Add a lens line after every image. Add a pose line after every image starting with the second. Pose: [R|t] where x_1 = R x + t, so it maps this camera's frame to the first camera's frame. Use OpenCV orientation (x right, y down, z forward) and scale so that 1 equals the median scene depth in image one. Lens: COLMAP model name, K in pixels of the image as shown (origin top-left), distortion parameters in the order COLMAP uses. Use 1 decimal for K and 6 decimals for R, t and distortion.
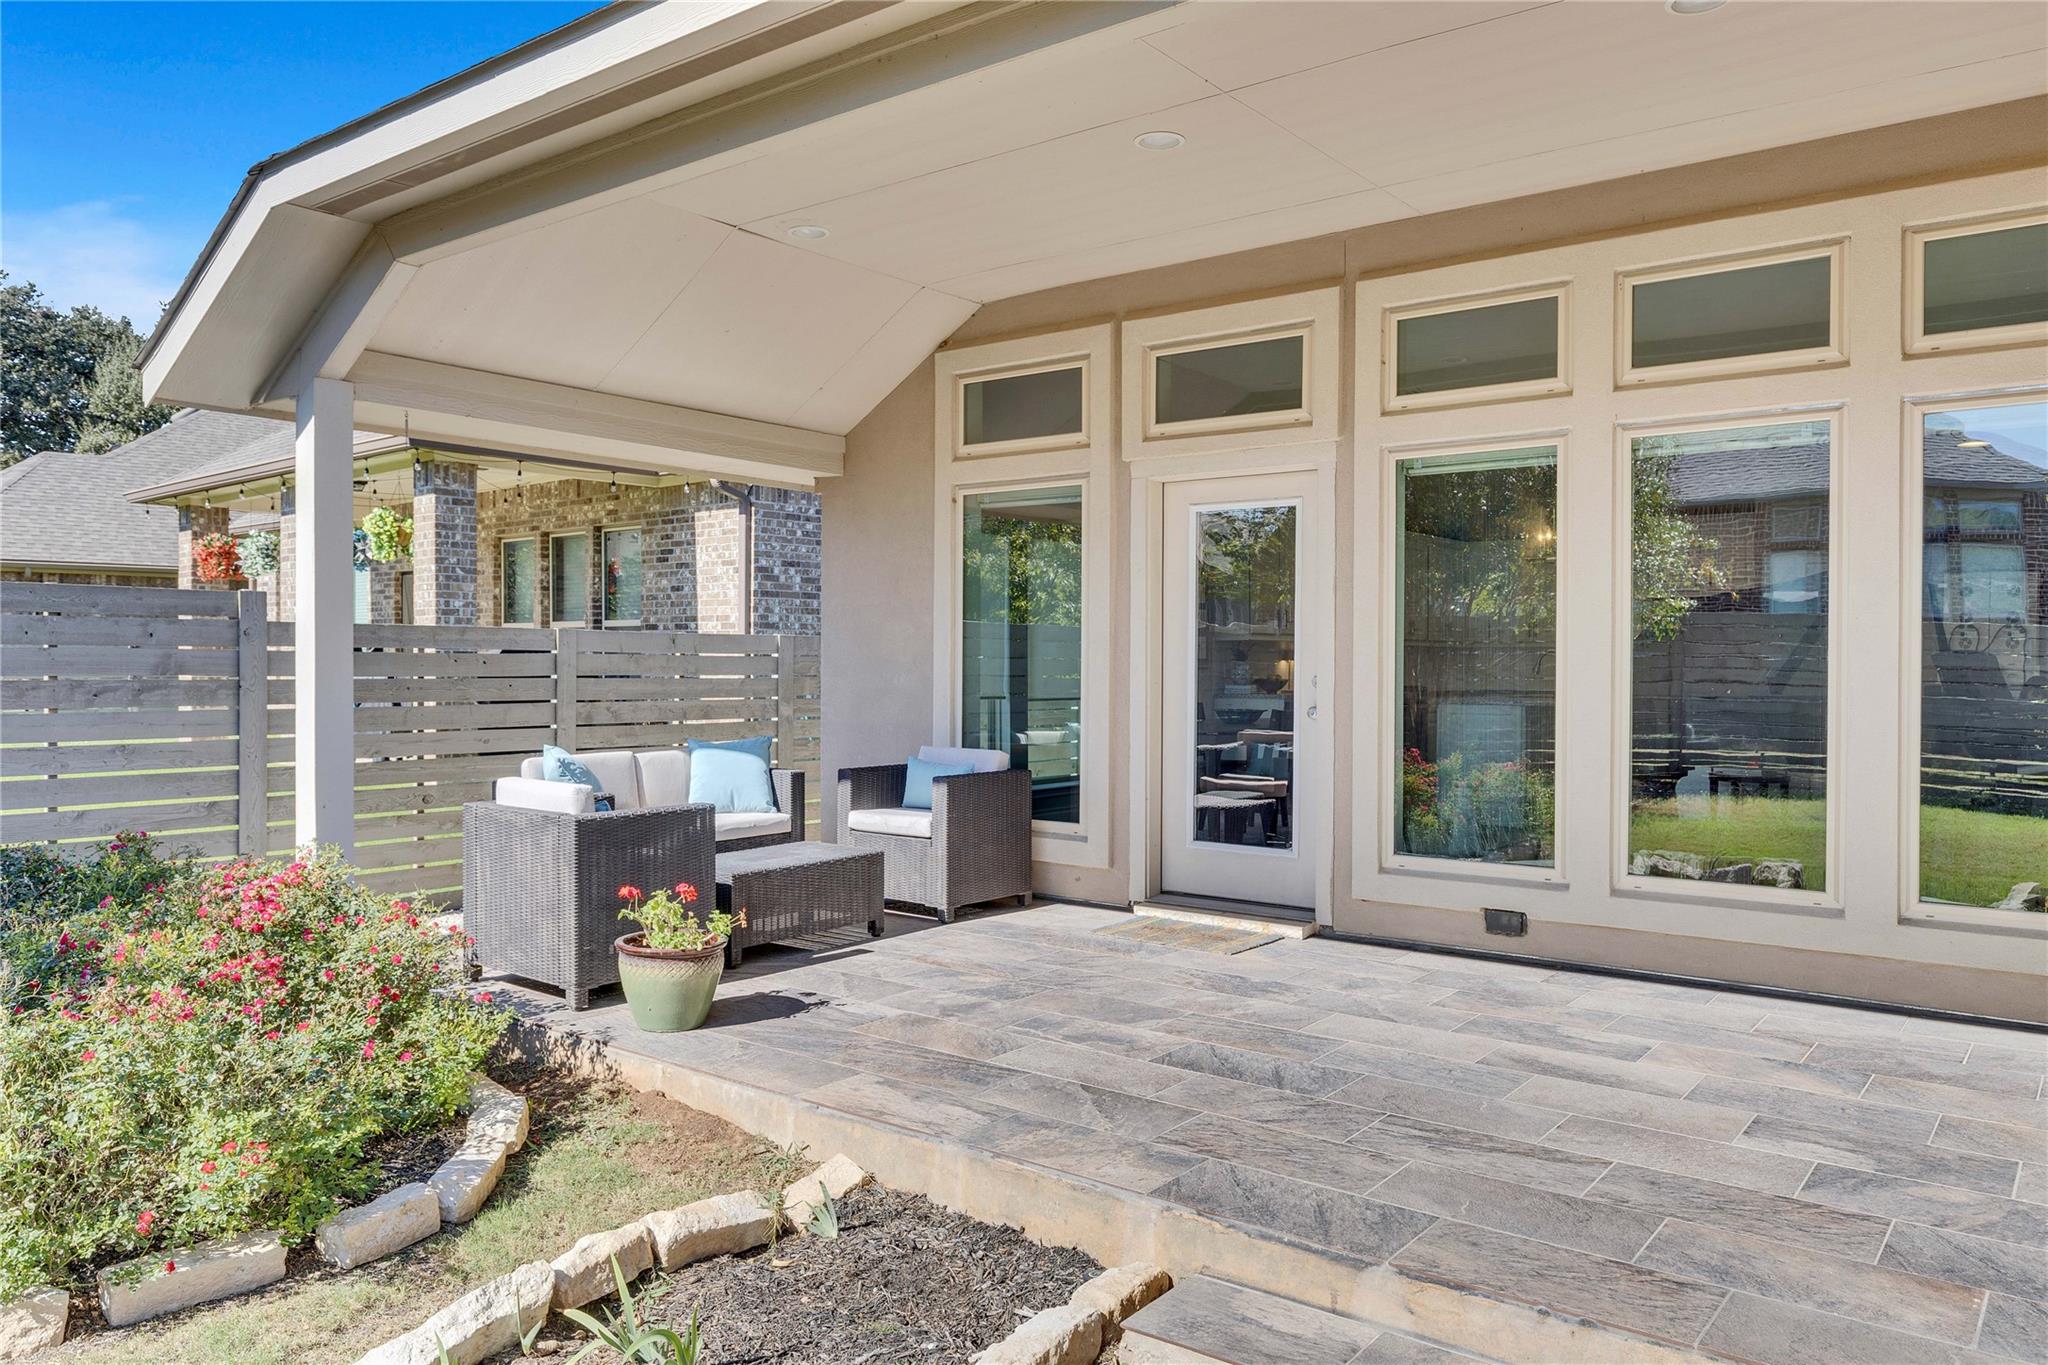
lens RADIAL K [[1460.6, 0, 1028.8], [0, 1460.6, 675.4], [0, 0, 1]] dist [-0.000311, -0.003566]
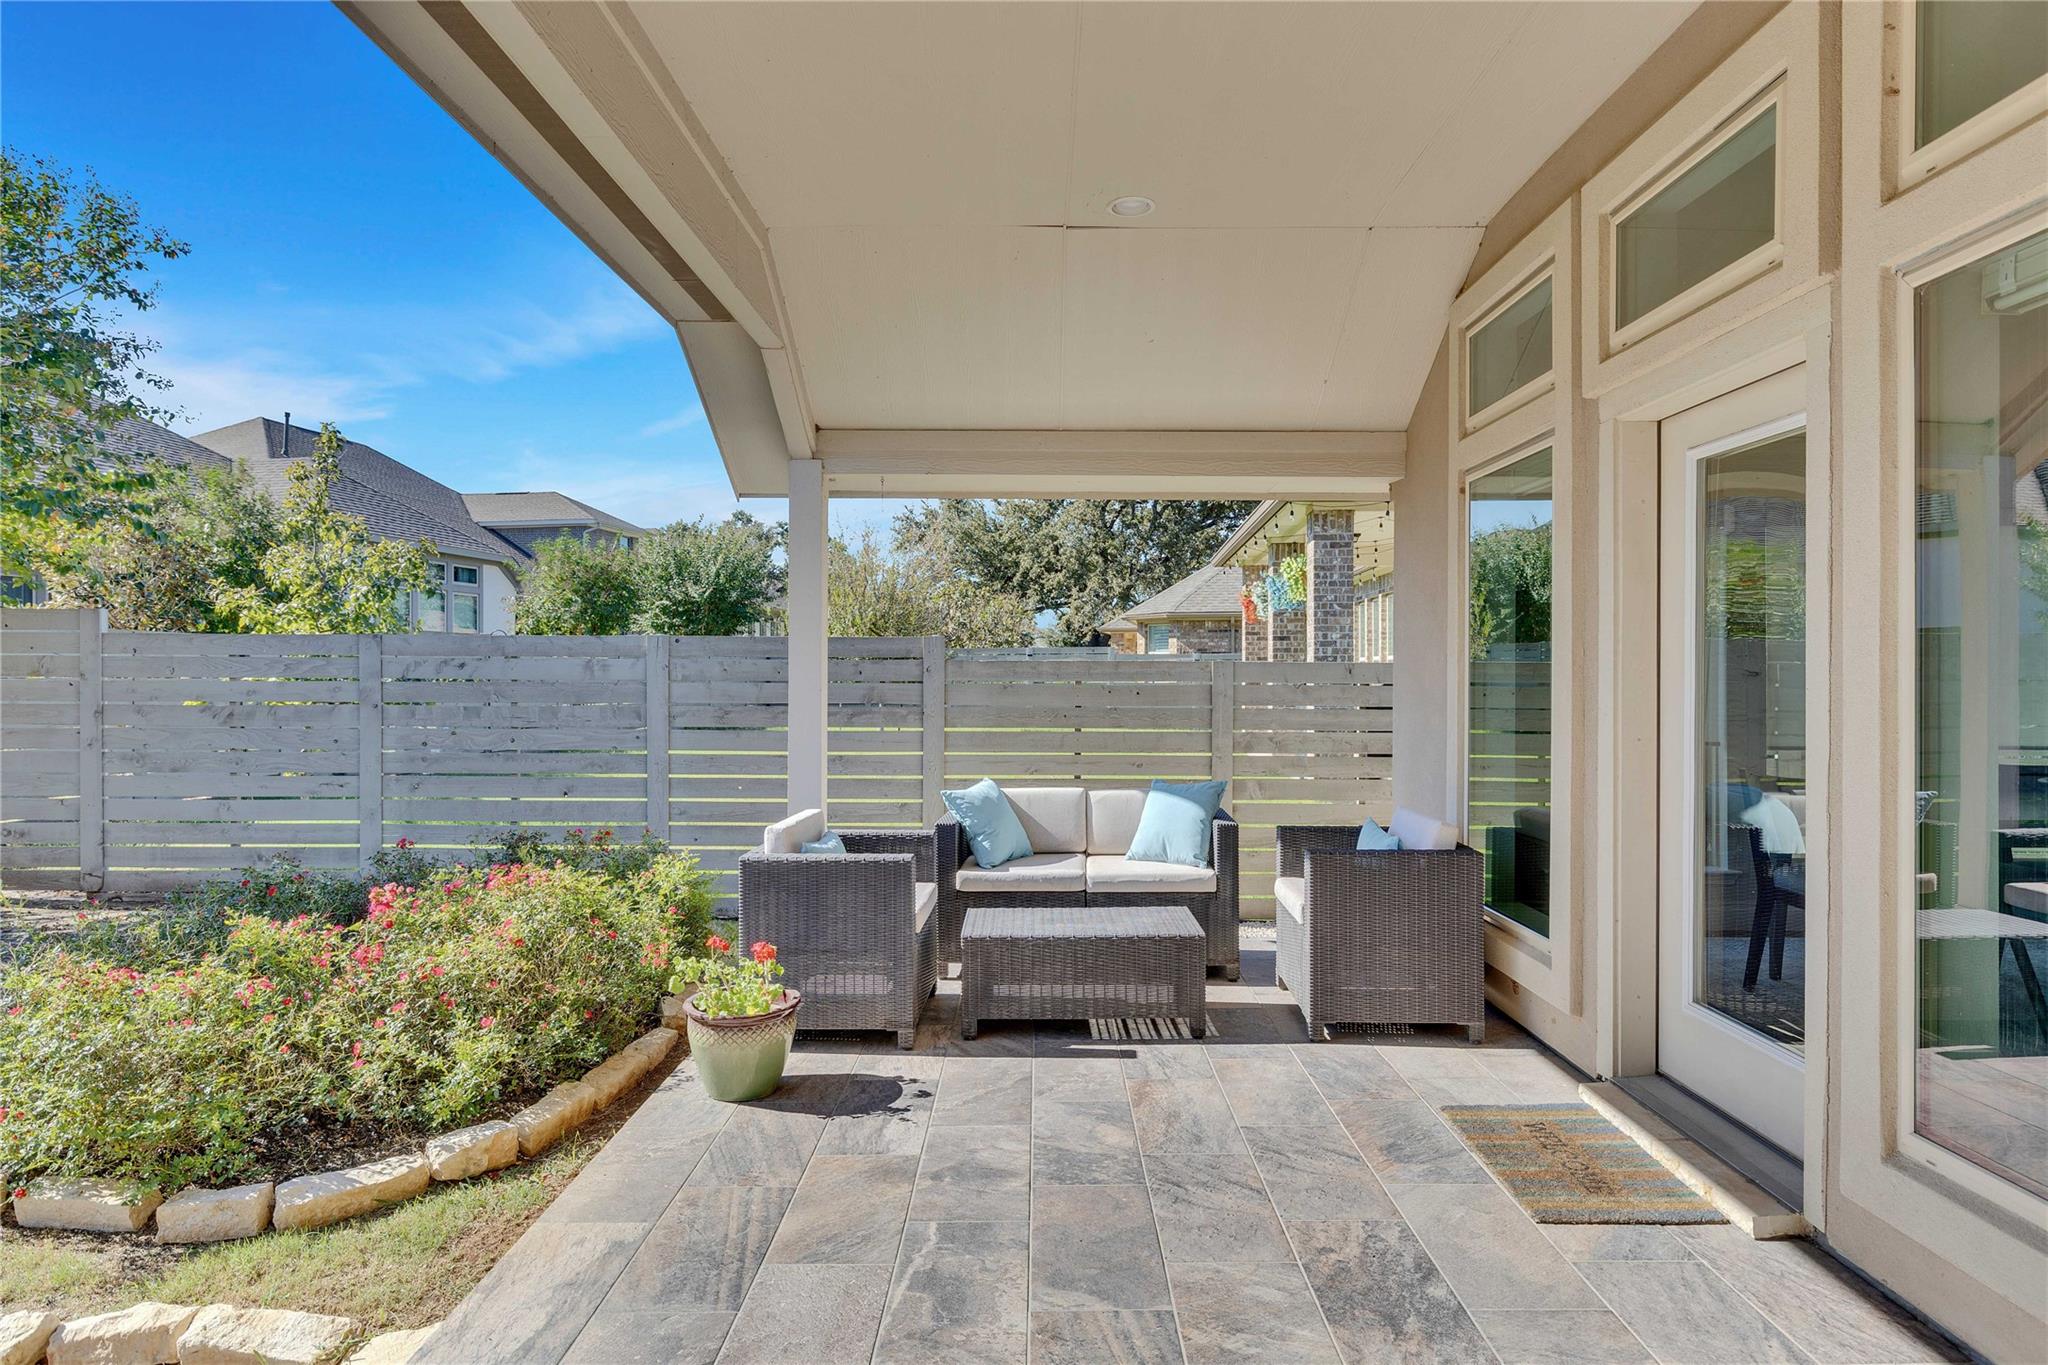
lens RADIAL K [[1173.8, 0, 1024.0], [0, 1173.8, 682.5], [0, 0, 1]] dist [-0.001338, -0.000166]
pose [[0.604369, 0.000831, -0.796704, 0.327510], [-0.005481, 0.999980, -0.003114, -0.016444], [0.796686, 0.006249, 0.604361, 0.475306]]
